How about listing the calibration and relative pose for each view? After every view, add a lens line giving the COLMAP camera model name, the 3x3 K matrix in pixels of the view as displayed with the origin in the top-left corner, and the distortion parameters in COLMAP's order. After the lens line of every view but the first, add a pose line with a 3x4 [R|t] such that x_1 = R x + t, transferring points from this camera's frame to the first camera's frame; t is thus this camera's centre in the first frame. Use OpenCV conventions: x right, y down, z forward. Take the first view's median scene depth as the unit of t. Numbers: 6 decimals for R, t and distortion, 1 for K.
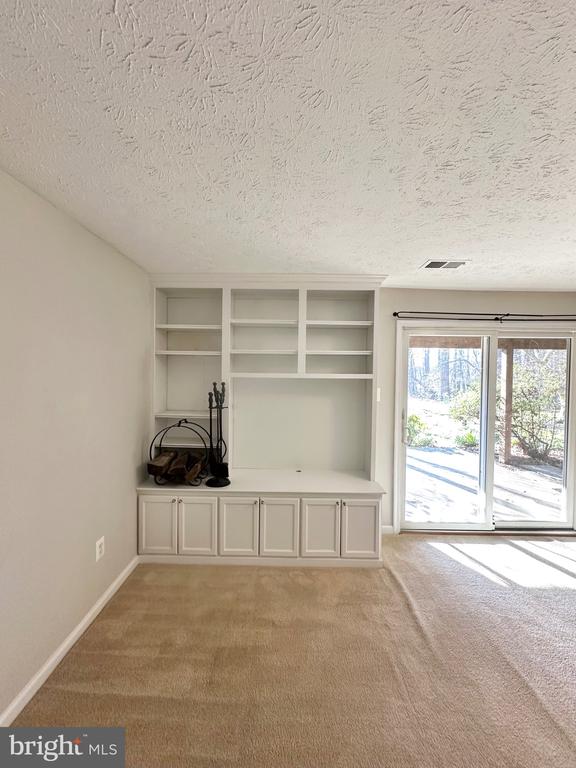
lens RADIAL K [[315.7, 0, 288.0], [0, 315.7, 384.0], [0, 0, 1]] dist [-0.000723, -0.000043]
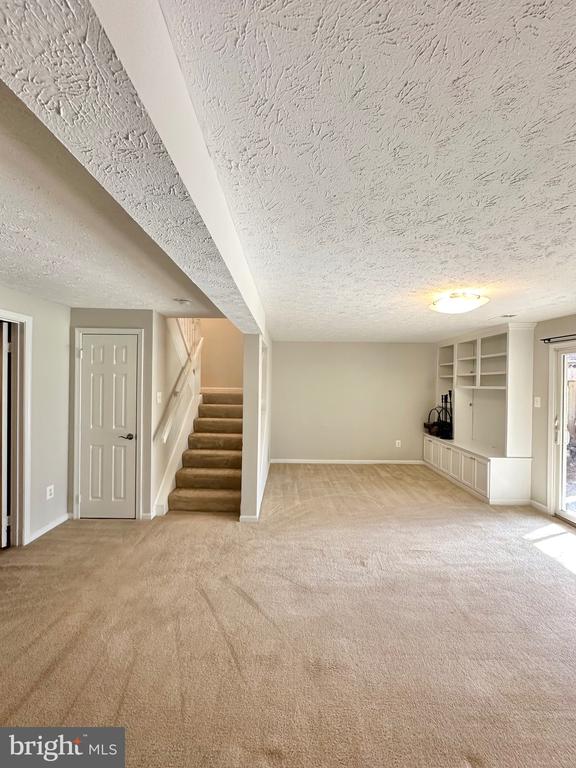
lens RADIAL K [[306.0, 0, 288.0], [0, 306.0, 384.0], [0, 0, 1]] dist [0.000223, 0.000170]
pose [[-0.003981, -0.012486, -0.999914, 1.773468], [-0.045193, 0.998903, -0.012294, 0.023755], [0.998970, 0.045140, -0.004541, -0.055808]]
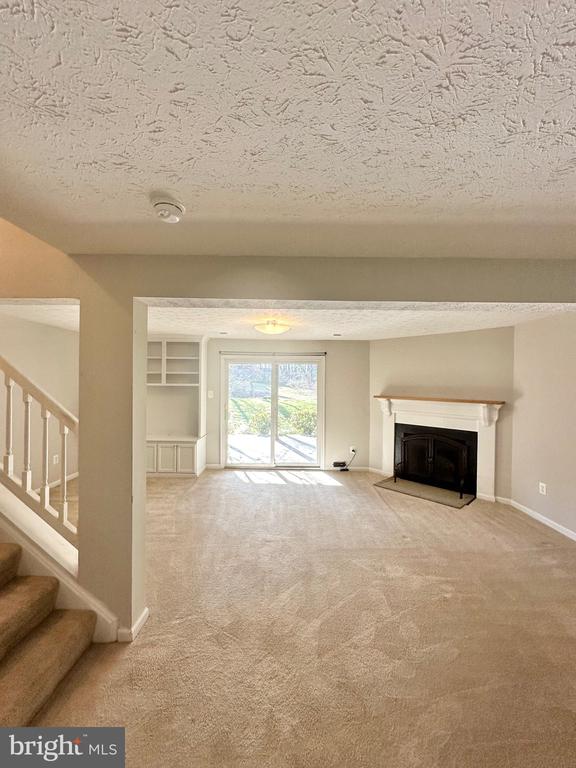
lens RADIAL K [[306.0, 0, 288.0], [0, 306.0, 384.0], [0, 0, 1]] dist [0.000223, 0.000170]
pose [[0.999996, 0.000231, -0.002974, 0.845309], [-0.000311, 0.999635, -0.027025, 0.024192], [0.002966, 0.027026, 0.999630, -0.947723]]
